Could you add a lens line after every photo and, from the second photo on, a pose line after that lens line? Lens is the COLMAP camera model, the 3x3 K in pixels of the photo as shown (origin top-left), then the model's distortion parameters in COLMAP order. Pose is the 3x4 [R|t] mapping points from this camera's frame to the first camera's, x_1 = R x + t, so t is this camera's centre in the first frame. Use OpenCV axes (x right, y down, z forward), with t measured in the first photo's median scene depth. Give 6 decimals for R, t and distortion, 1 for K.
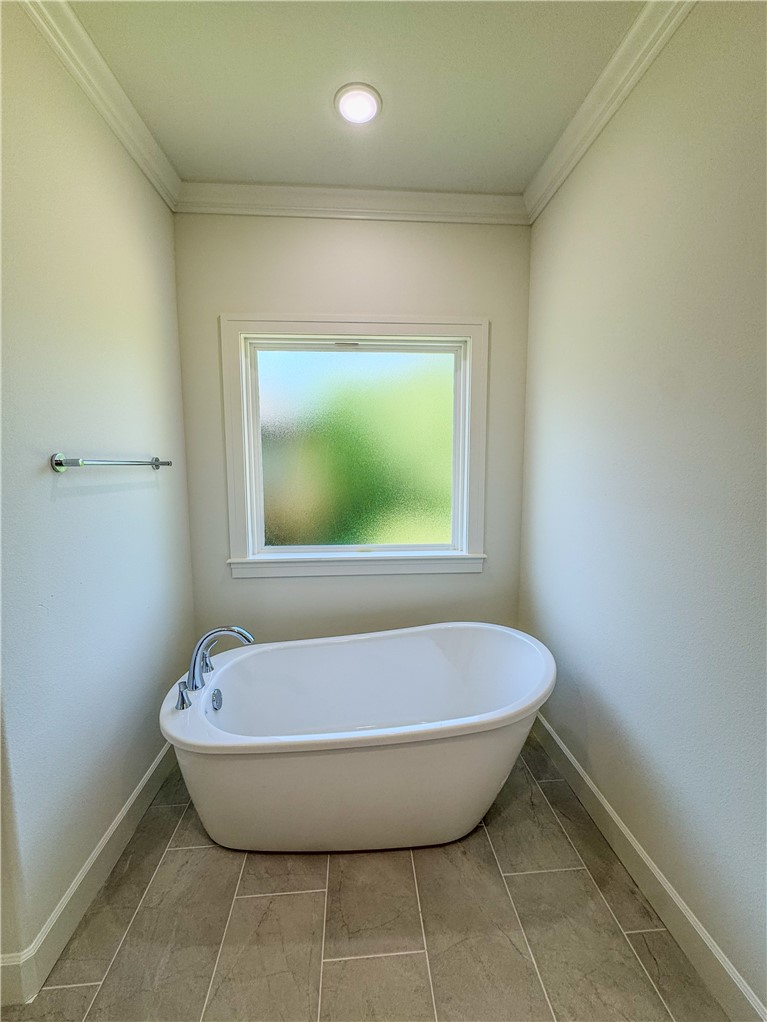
lens RADIAL K [[412.6, 0, 383.5], [0, 412.6, 511.0], [0, 0, 1]] dist [-0.000106, 0.000004]
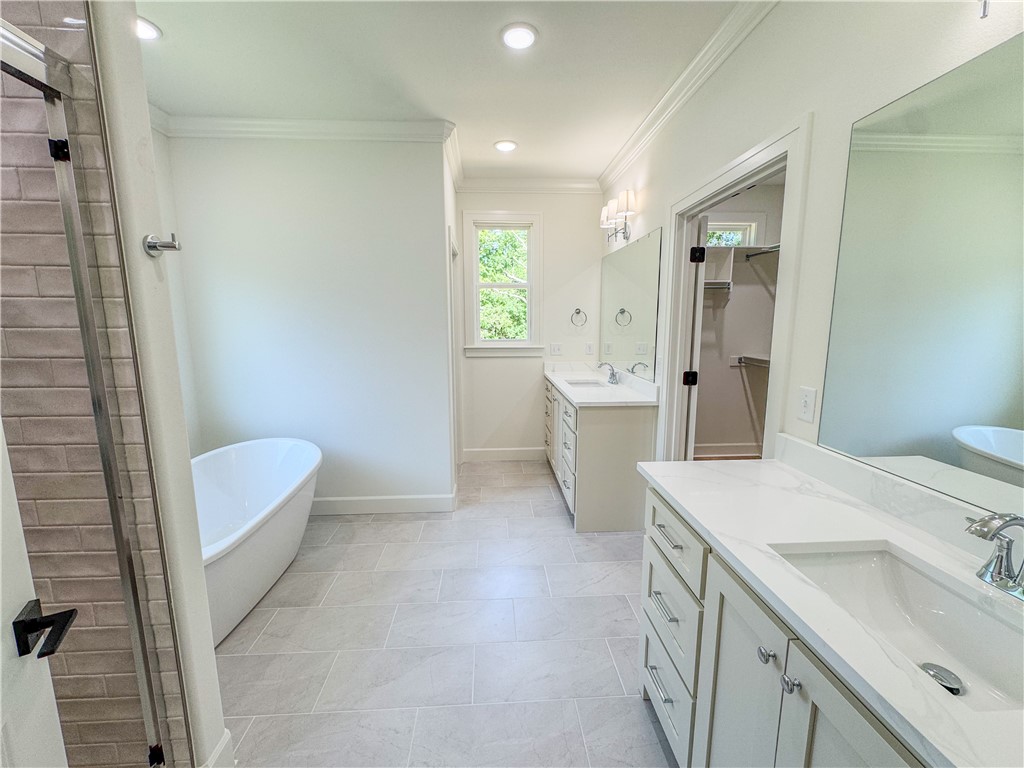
lens RADIAL K [[413.4, 0, 510.0], [0, 413.4, 383.5], [0, 0, 1]] dist [-0.000106, 0.000004]
pose [[0.024931, -0.148513, 0.988596, -1.584063], [0.117565, 0.982477, 0.144629, -0.026687], [-0.992752, 0.112618, 0.041954, -0.009460]]
